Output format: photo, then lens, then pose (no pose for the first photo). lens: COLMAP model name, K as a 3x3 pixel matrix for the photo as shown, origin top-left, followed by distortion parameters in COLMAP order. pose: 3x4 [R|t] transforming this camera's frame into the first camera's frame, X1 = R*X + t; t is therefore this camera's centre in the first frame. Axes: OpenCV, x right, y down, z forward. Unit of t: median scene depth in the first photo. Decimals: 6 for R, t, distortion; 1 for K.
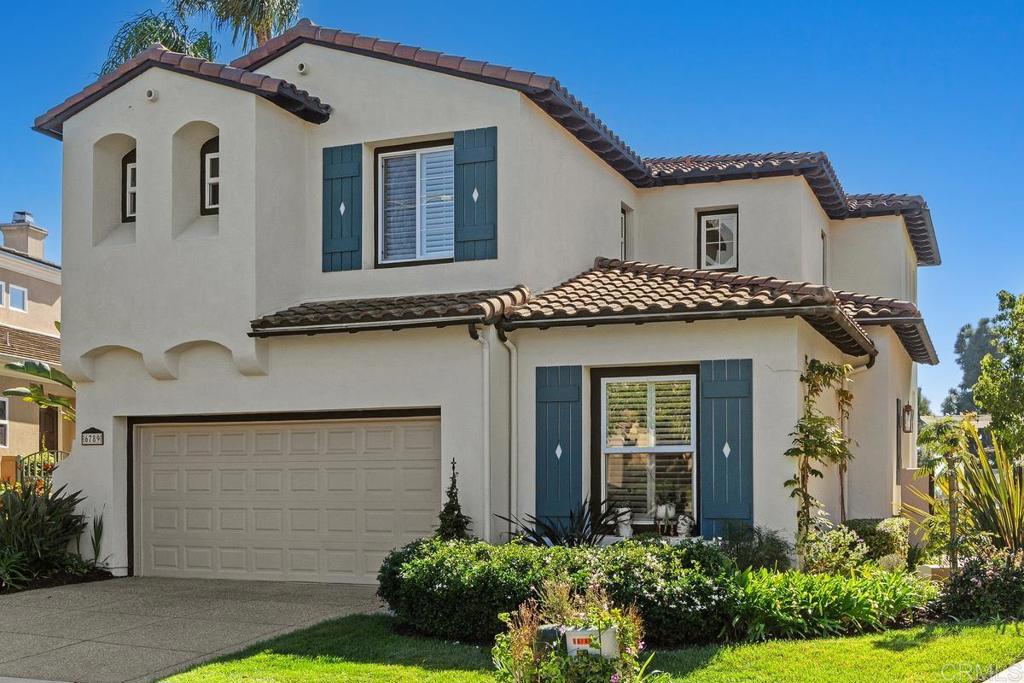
lens RADIAL K [[846.2, 0, 515.1], [0, 846.2, 369.6], [0, 0, 1]] dist [-0.004266, 0.003678]
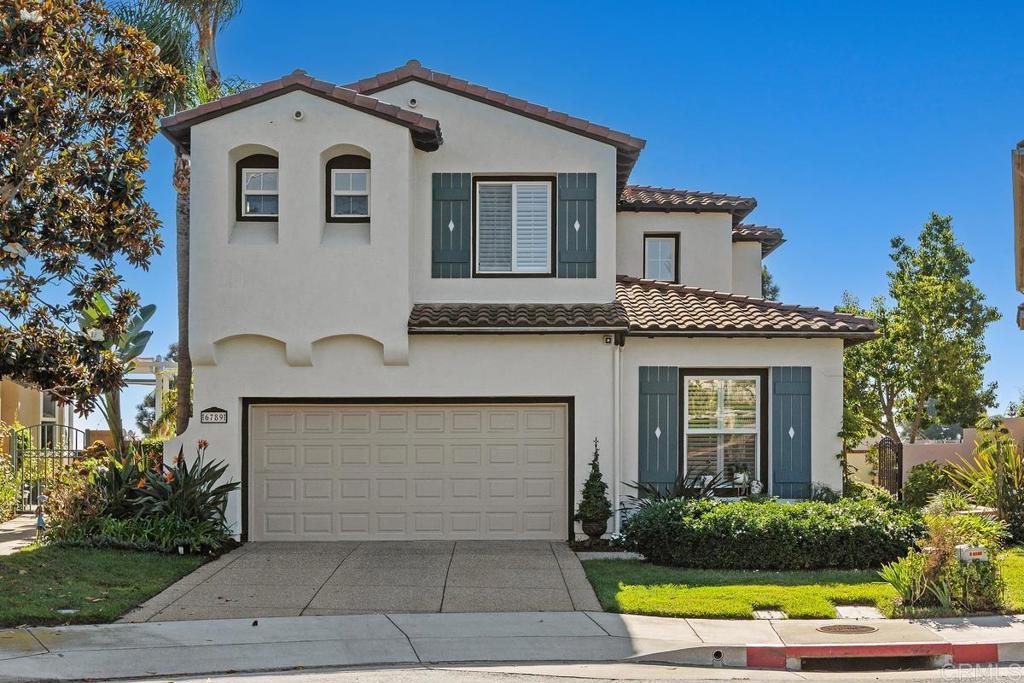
lens RADIAL K [[789.0, 0, 511.8], [0, 789.0, 341.4], [0, 0, 1]] dist [-0.002795, -0.004064]
pose [[0.962537, 0.033446, 0.269079, -0.430196], [-0.032656, 0.999439, -0.007413, -0.022990], [-0.269176, -0.001652, 0.963090, -0.094377]]
